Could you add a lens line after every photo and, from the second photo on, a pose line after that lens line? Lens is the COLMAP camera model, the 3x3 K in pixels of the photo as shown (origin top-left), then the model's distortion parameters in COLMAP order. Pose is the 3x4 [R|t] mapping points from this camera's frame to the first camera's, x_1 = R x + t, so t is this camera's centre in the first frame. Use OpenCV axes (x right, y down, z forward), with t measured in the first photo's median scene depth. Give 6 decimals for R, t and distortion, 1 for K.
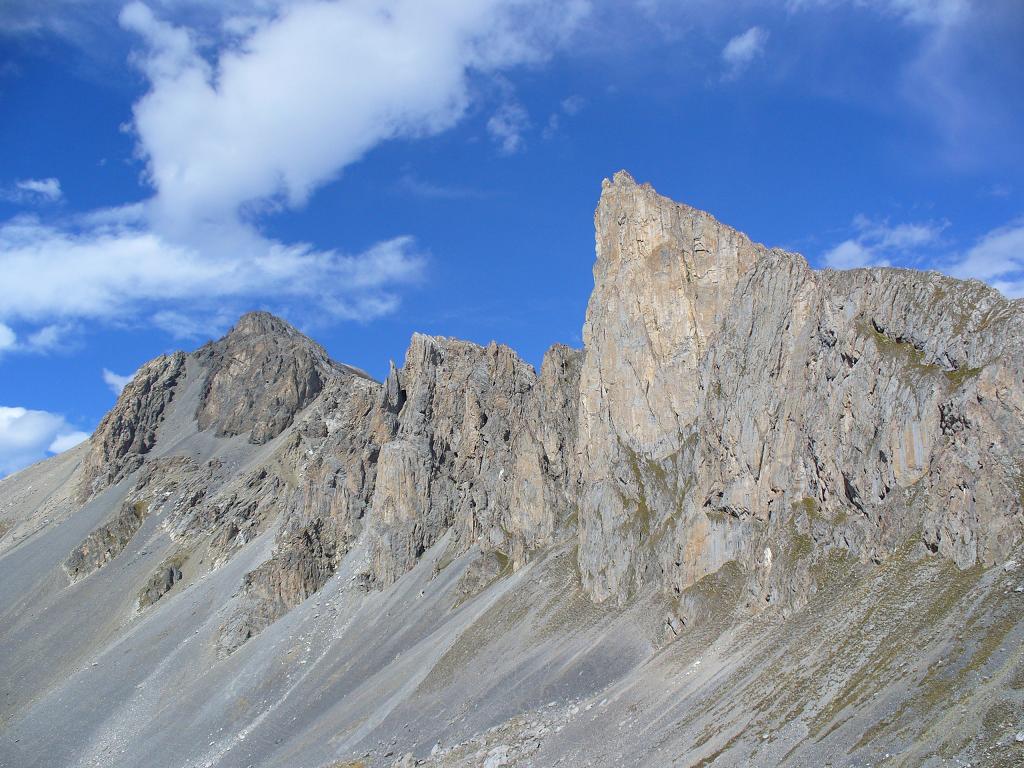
lens RADIAL K [[1166.6, 0, 504.8], [0, 1166.6, 396.9], [0, 0, 1]] dist [-0.295811, 0.491402]
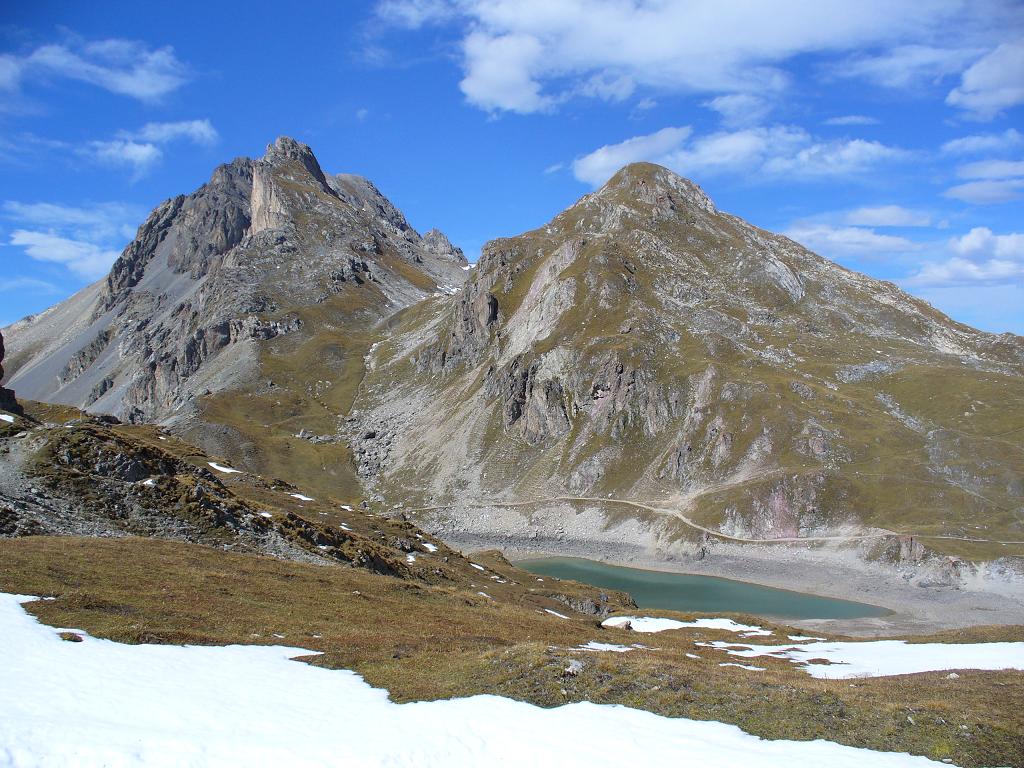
lens RADIAL K [[1168.9, 0, 510.7], [0, 1168.9, 334.4], [0, 0, 1]] dist [-0.163567, 0.044195]
pose [[0.973423, -0.027702, -0.227333, 0.560453], [0.073679, 0.977764, 0.196340, -0.165242], [0.216839, -0.207871, 0.953819, -0.341281]]
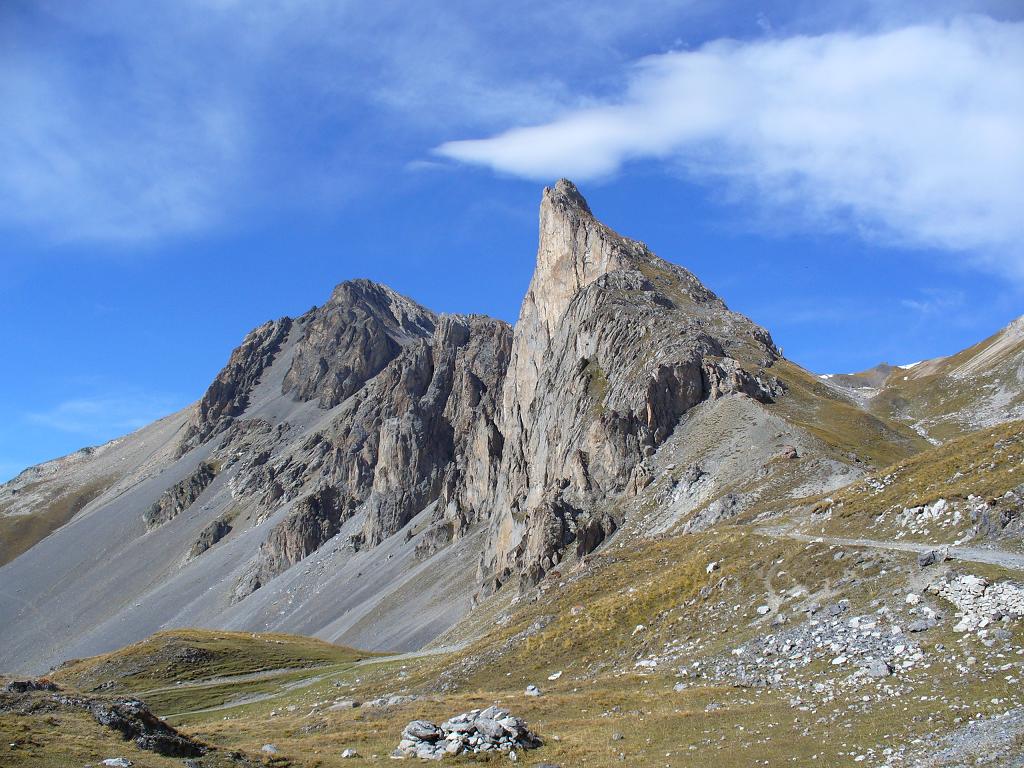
lens RADIAL K [[1166.6, 0, 504.8], [0, 1166.6, 396.9], [0, 0, 1]] dist [-0.295811, 0.491402]
pose [[0.980118, 0.009548, -0.198185, 0.200765], [0.002654, 0.998121, 0.061216, -0.043712], [0.198397, -0.060525, 0.978251, -0.066251]]
